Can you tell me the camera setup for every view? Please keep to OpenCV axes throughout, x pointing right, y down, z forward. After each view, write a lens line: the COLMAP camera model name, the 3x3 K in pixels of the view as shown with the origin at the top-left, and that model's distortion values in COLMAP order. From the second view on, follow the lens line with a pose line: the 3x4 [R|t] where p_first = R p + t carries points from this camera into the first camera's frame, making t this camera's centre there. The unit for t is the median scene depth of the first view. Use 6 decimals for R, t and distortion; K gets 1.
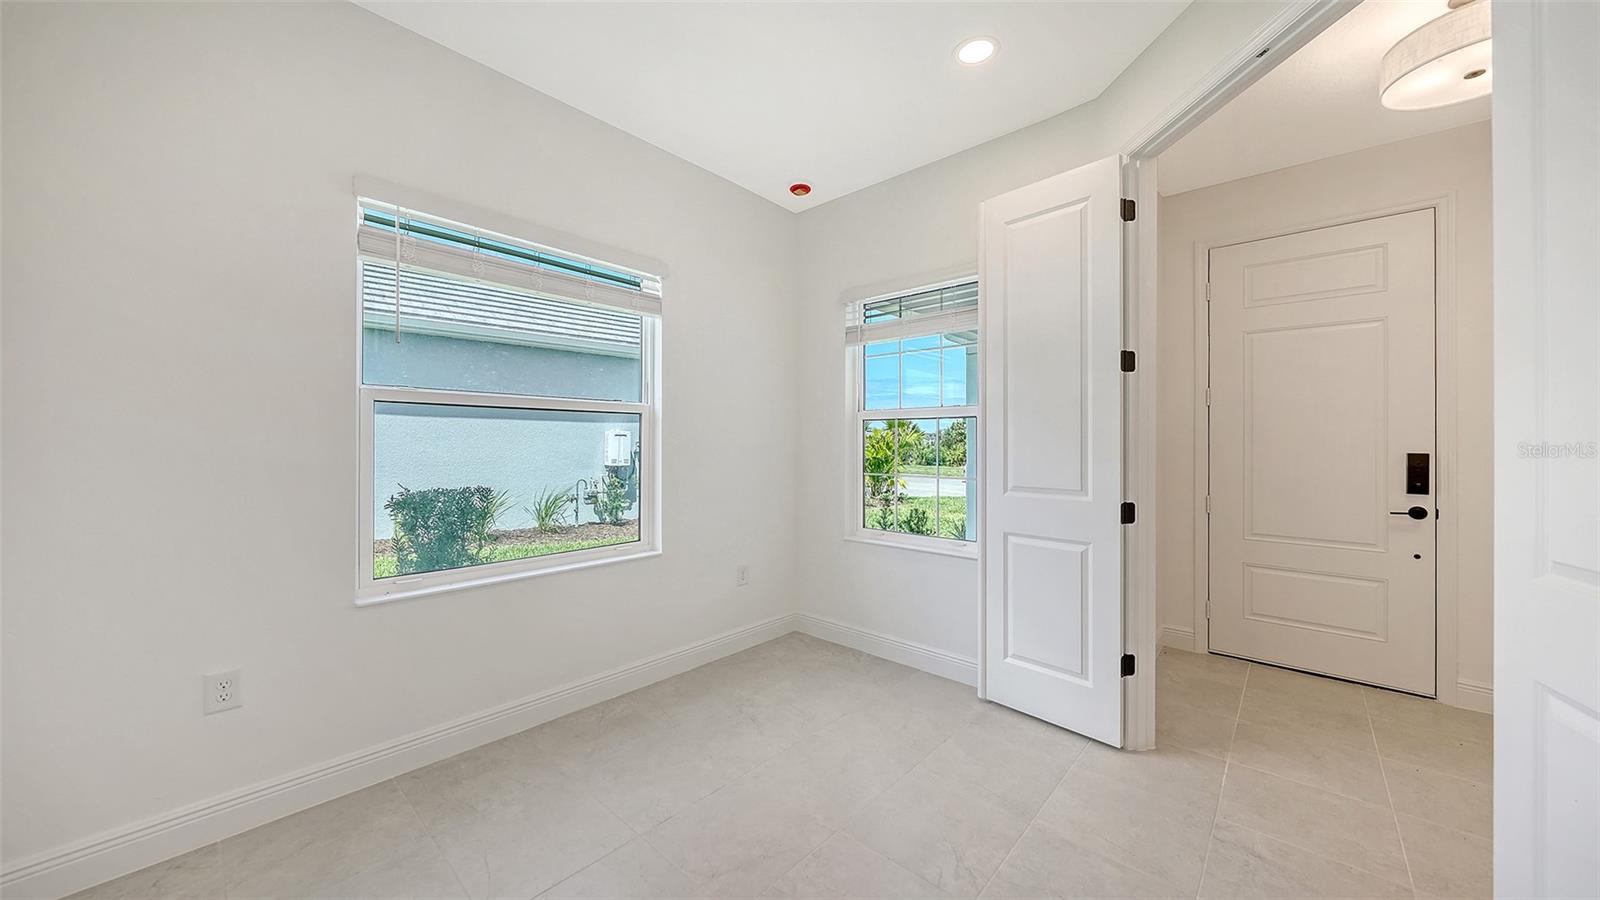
lens RADIAL K [[556.1, 0, 794.8], [0, 556.1, 441.5], [0, 0, 1]] dist [0.000488, 0.000025]
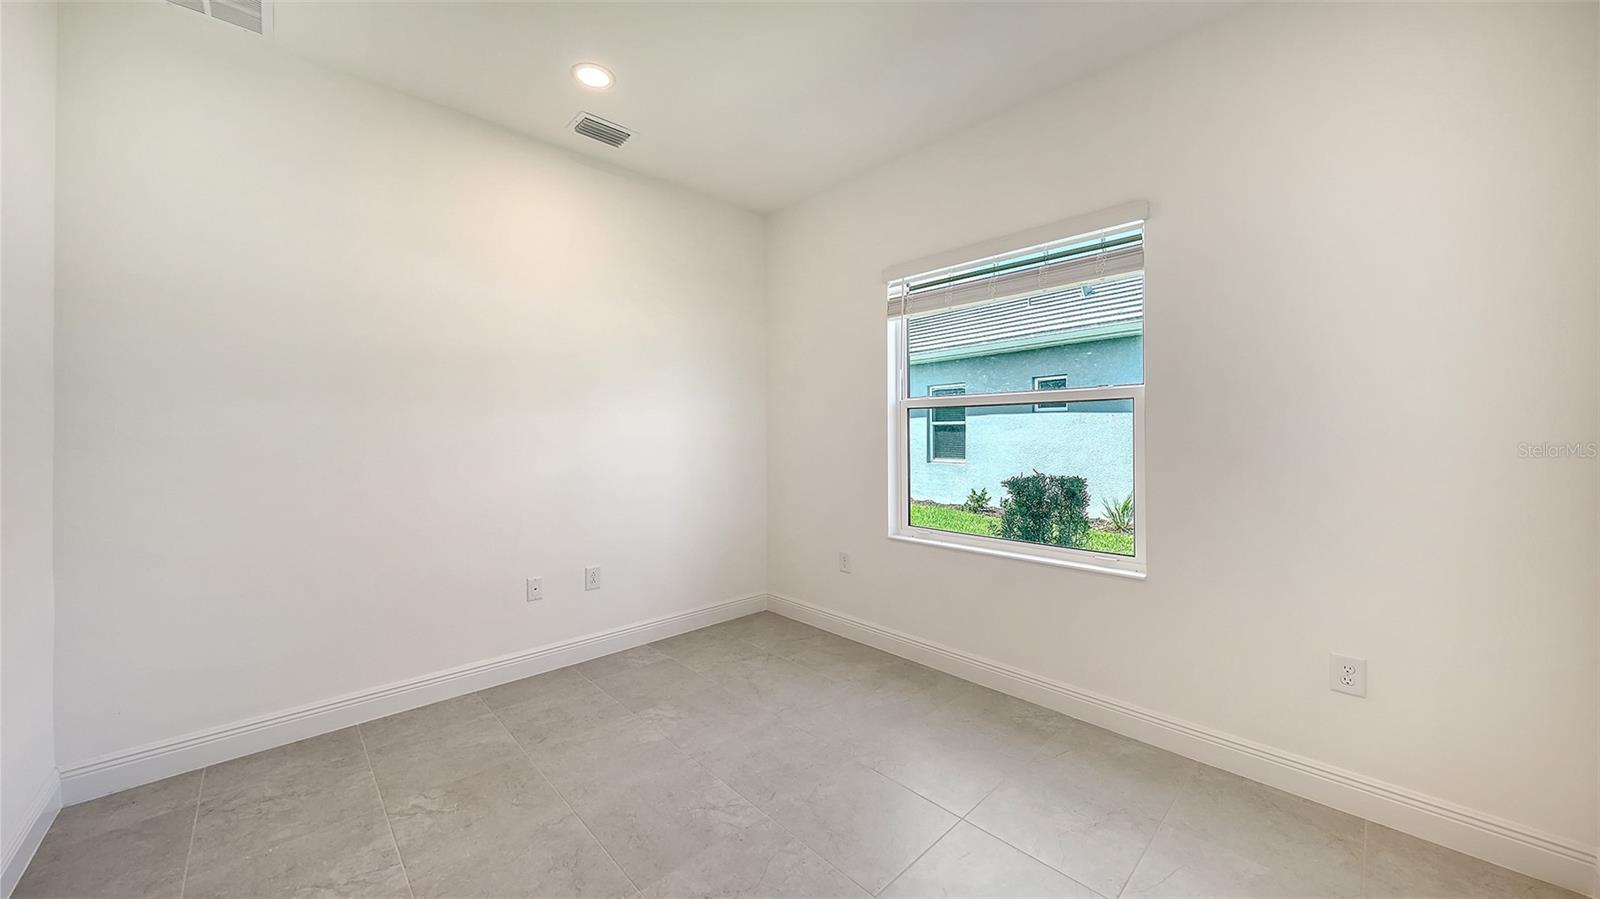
lens RADIAL K [[556.1, 0, 794.8], [0, 556.1, 441.0], [0, 0, 1]] dist [0.000488, 0.000025]
pose [[-0.056593, 0.015855, -0.998271, 0.679492], [0.003576, 0.999871, 0.015677, -0.006588], [0.998391, -0.002683, -0.056643, 0.682684]]
